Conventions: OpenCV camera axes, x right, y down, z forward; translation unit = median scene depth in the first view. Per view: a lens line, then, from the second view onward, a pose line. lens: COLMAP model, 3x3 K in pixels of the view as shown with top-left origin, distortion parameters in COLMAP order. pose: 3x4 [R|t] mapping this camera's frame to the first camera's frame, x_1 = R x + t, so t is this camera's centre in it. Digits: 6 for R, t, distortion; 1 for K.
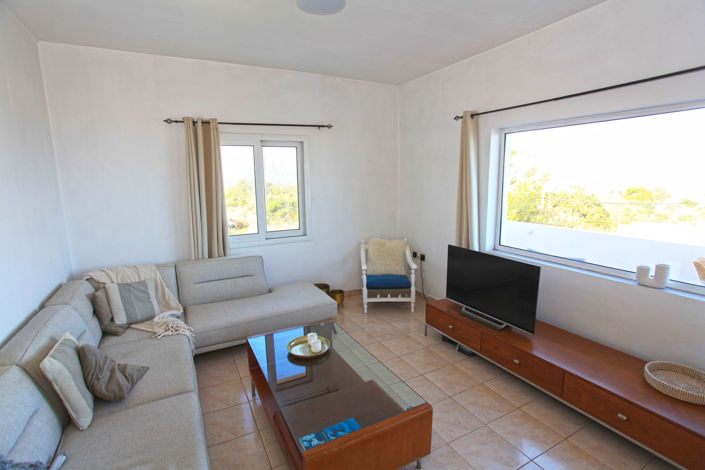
lens RADIAL K [[343.7, 0, 352.5], [0, 343.7, 235.0], [0, 0, 1]] dist [-0.070608, 0.033461]
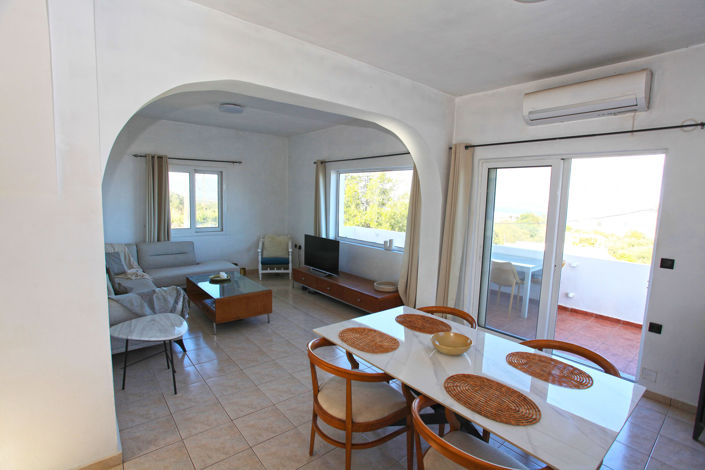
lens RADIAL K [[343.7, 0, 352.5], [0, 343.7, 235.0], [0, 0, 1]] dist [-0.070608, 0.033461]
pose [[0.977205, 0.019129, 0.211435, 0.138113], [-0.007039, 0.998304, -0.057787, 0.128010], [-0.212182, 0.054981, 0.975682, -0.764192]]
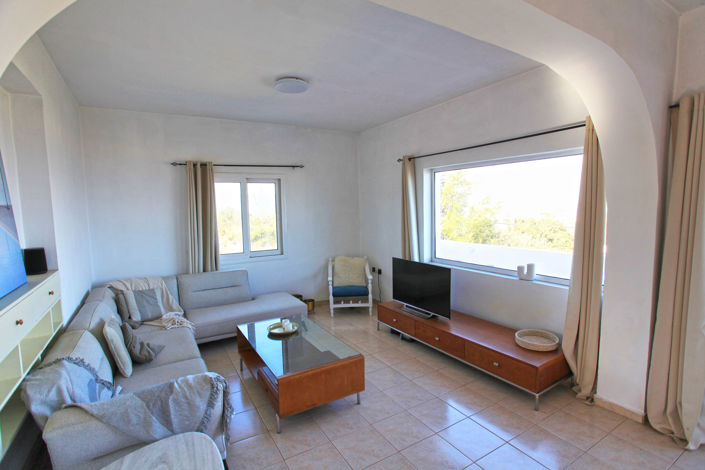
lens RADIAL K [[343.7, 0, 352.5], [0, 343.7, 235.0], [0, 0, 1]] dist [-0.070608, 0.033461]
pose [[0.998345, -0.012523, 0.056127, 0.053548], [0.017250, 0.996270, -0.084553, 0.049628], [-0.054859, 0.085381, 0.994837, -0.285122]]
